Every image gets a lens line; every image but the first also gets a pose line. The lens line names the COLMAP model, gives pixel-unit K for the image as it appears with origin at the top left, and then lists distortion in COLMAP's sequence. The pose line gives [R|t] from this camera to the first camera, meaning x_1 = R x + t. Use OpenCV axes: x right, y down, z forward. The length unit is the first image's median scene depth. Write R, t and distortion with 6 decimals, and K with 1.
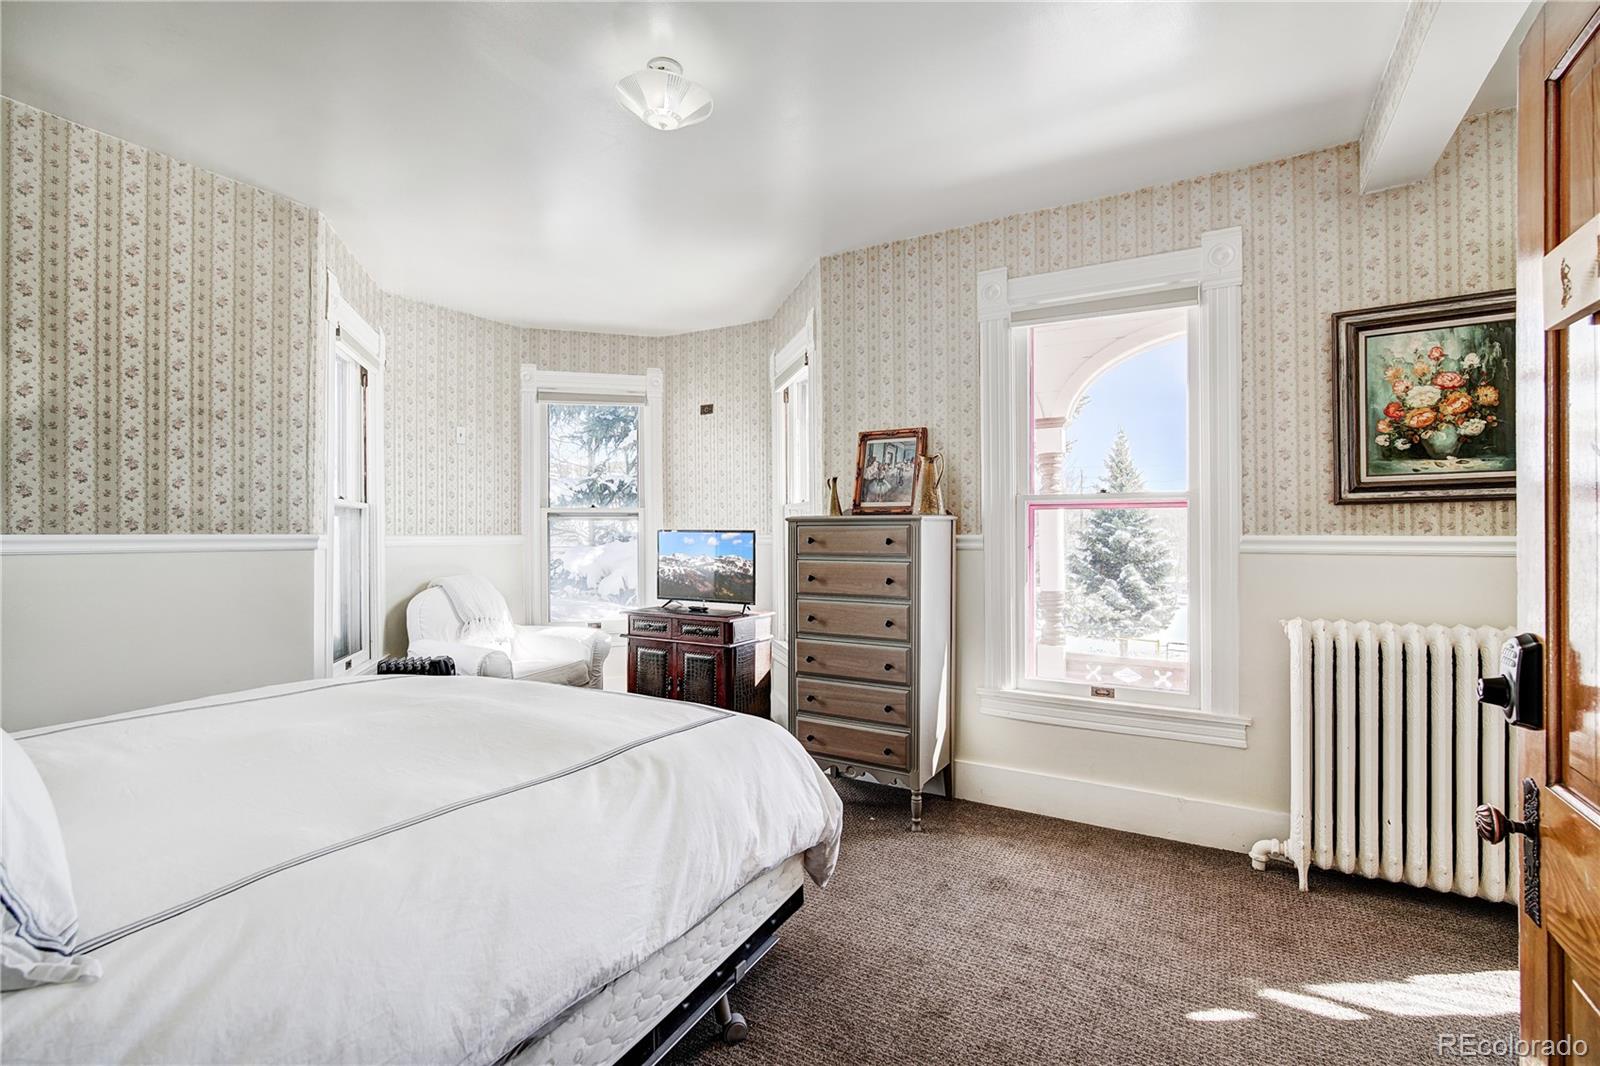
lens RADIAL K [[725.9, 0, 792.6], [0, 725.9, 527.9], [0, 0, 1]] dist [0.003926, 0.000559]
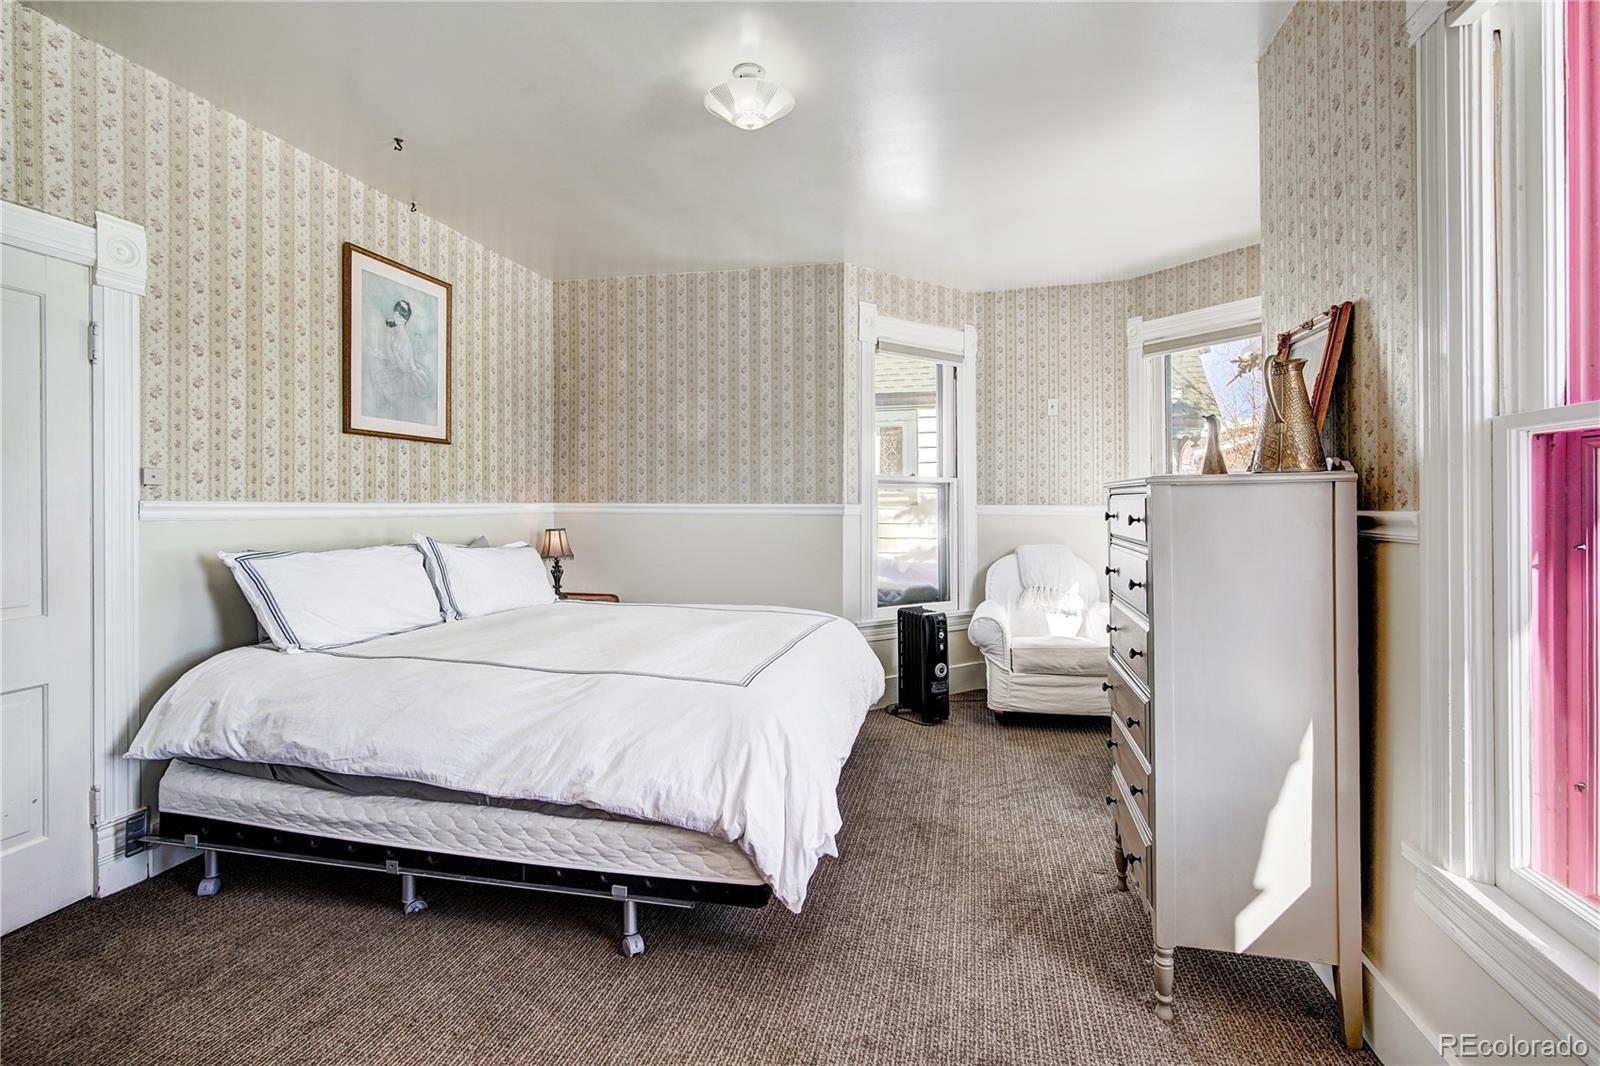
lens RADIAL K [[725.9, 0, 802.2], [0, 725.9, 504.8], [0, 0, 1]] dist [0.003926, 0.000559]
pose [[0.307393, 0.001968, -0.951581, 0.608960], [0.005918, 0.999975, 0.003979, 0.004639], [0.951564, -0.006854, 0.307373, 0.524364]]
